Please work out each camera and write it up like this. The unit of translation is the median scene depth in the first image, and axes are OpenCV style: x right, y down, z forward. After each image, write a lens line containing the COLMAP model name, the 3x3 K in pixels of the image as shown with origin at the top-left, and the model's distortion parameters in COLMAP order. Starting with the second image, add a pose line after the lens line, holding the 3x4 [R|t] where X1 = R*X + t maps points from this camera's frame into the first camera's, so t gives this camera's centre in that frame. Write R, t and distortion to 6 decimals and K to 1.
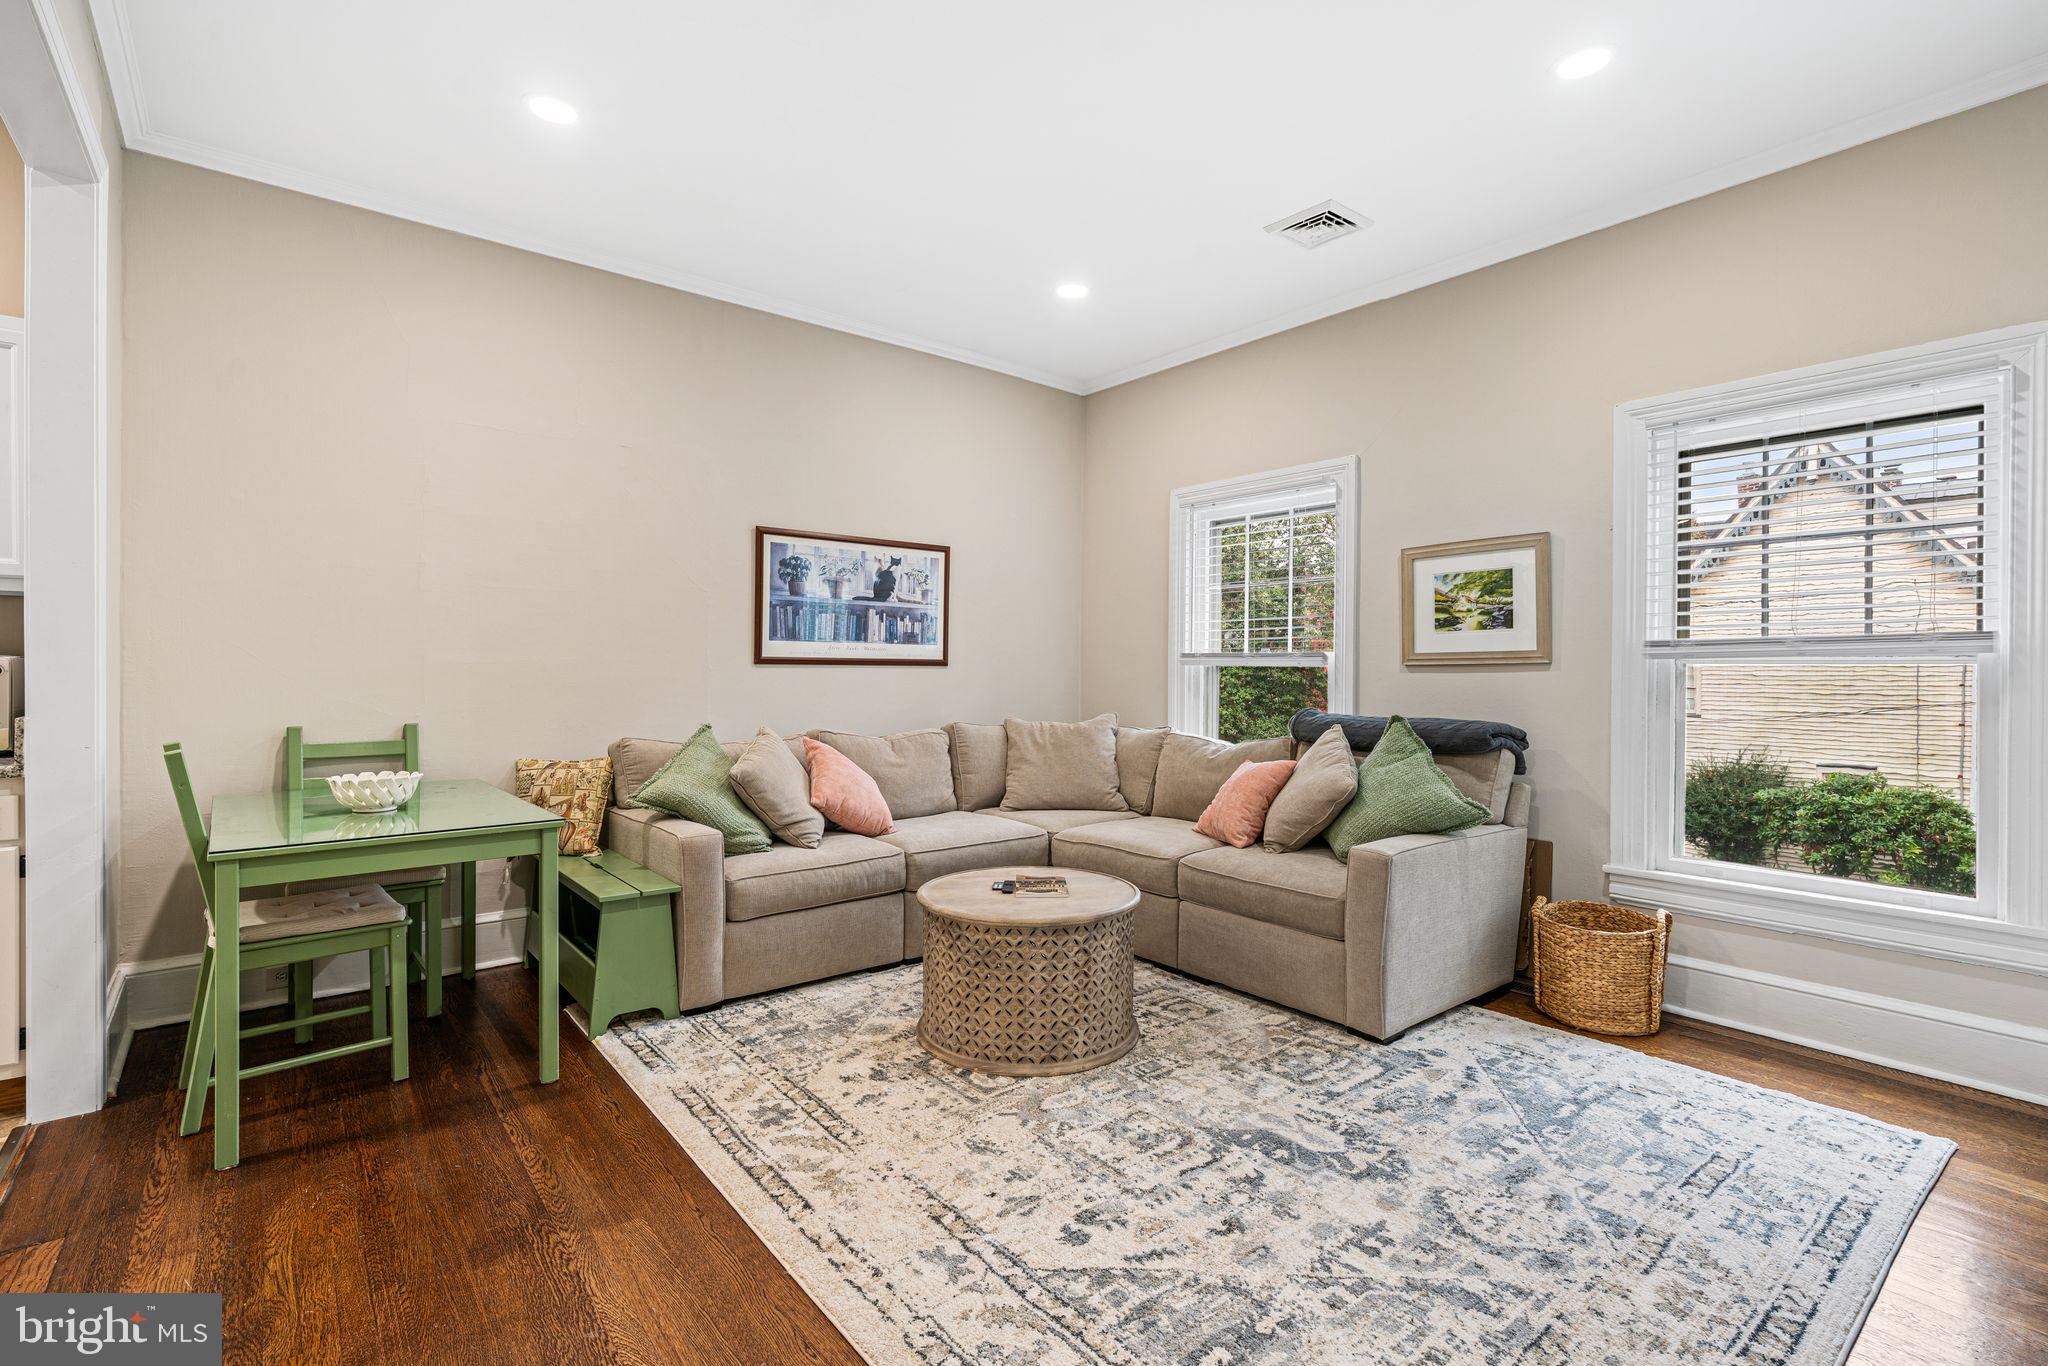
lens RADIAL K [[922.2, 0, 1042.9], [0, 922.2, 677.9], [0, 0, 1]] dist [-0.012334, -0.000023]
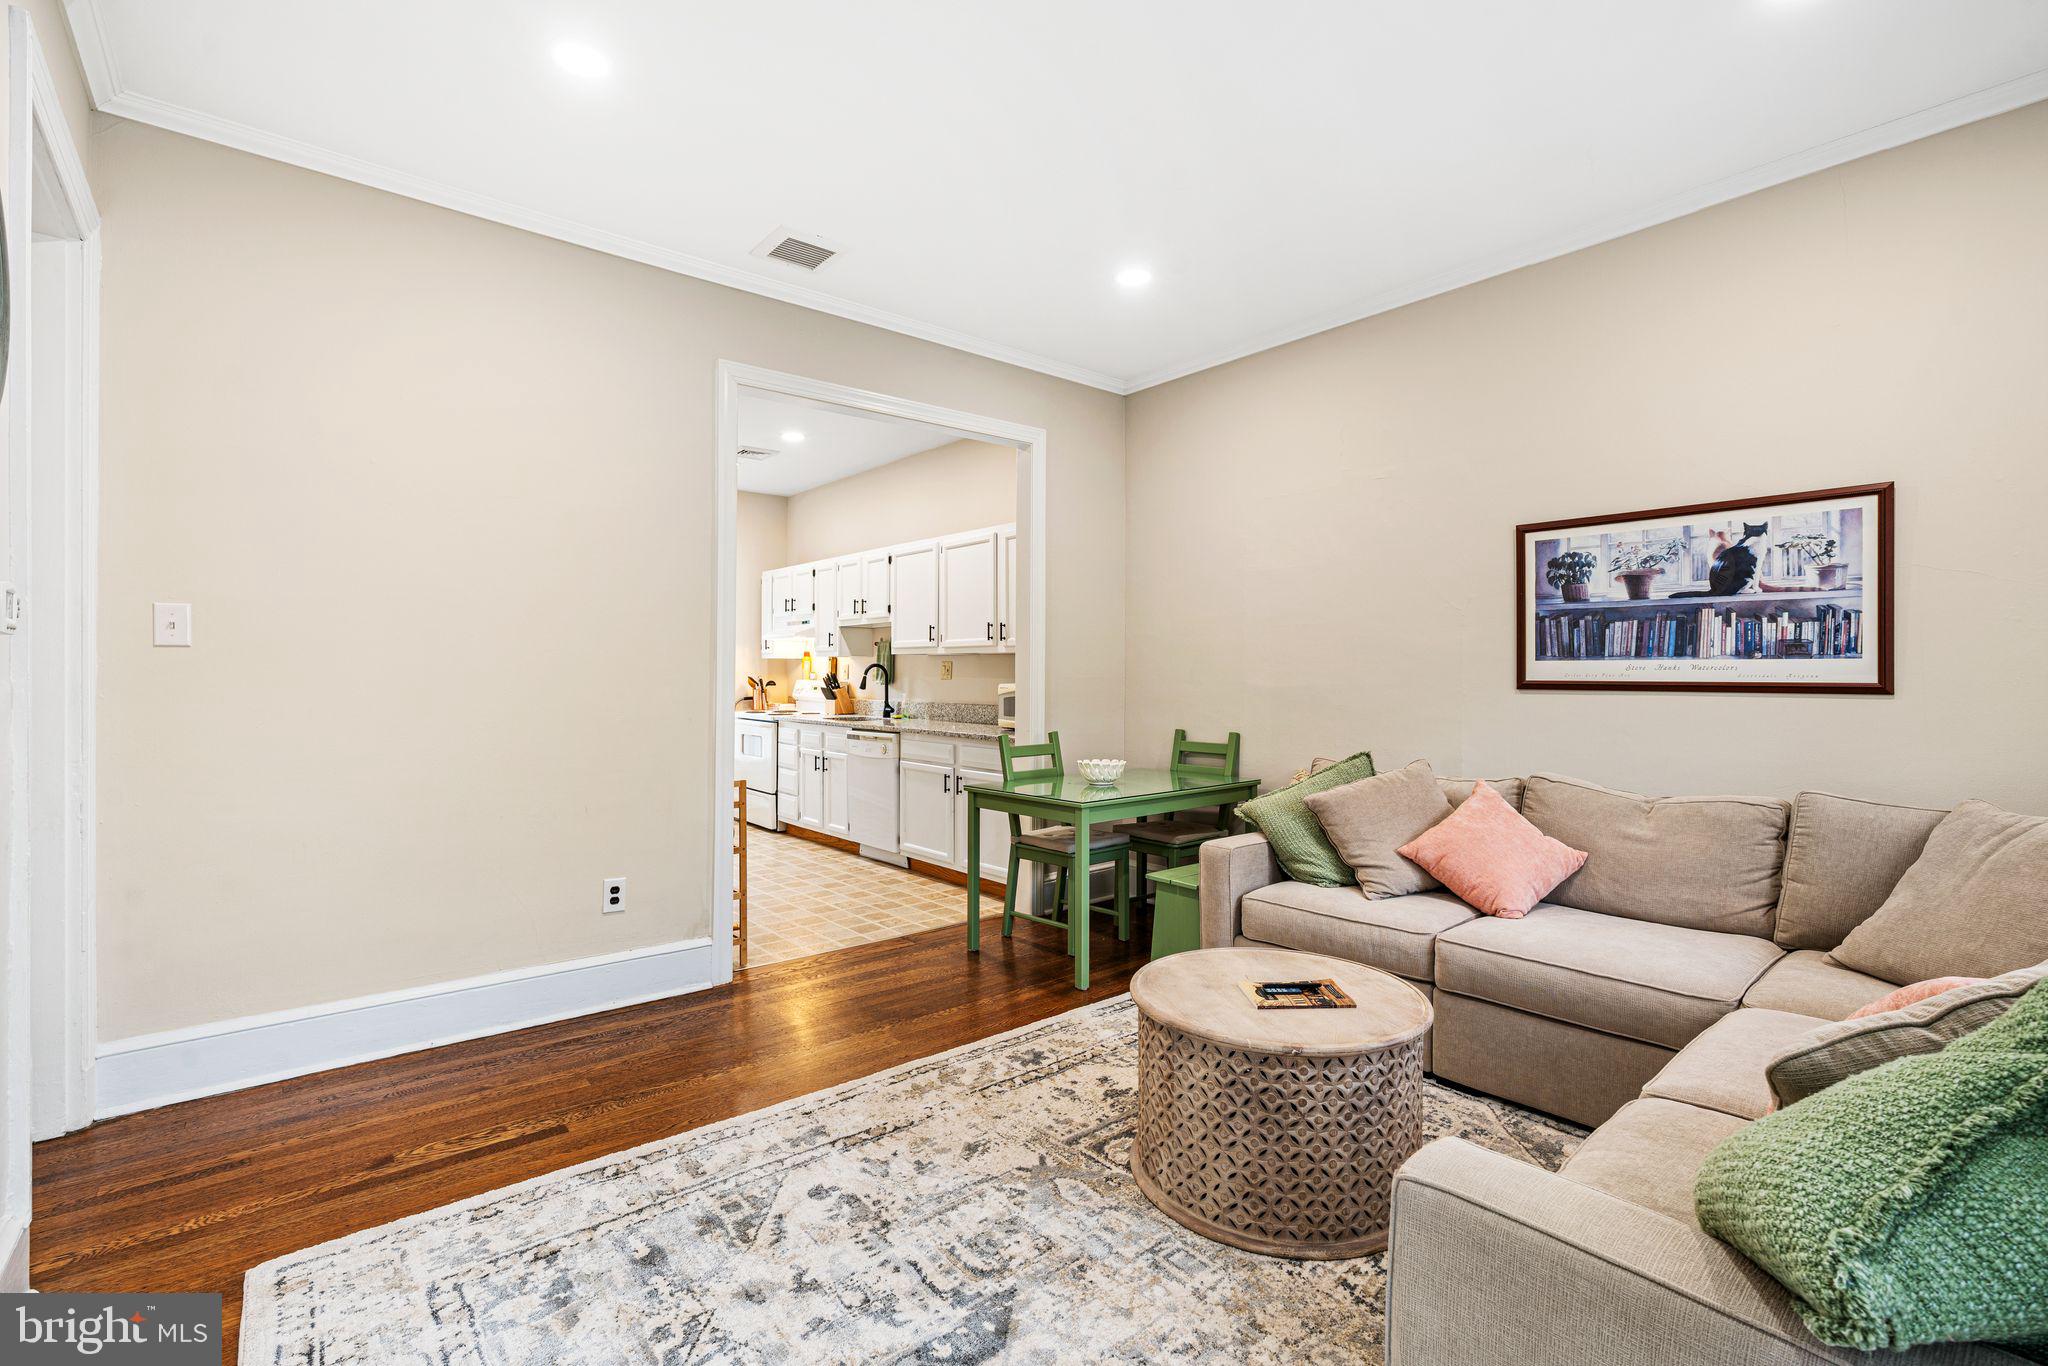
lens RADIAL K [[922.2, 0, 1022.9], [0, 922.2, 674.4], [0, 0, 1]] dist [-0.012334, -0.000023]
pose [[-0.000065, -0.007962, -0.999968, 0.513545], [-0.013495, 0.999877, -0.007961, -0.015661], [0.999909, 0.013494, -0.000172, 0.535830]]
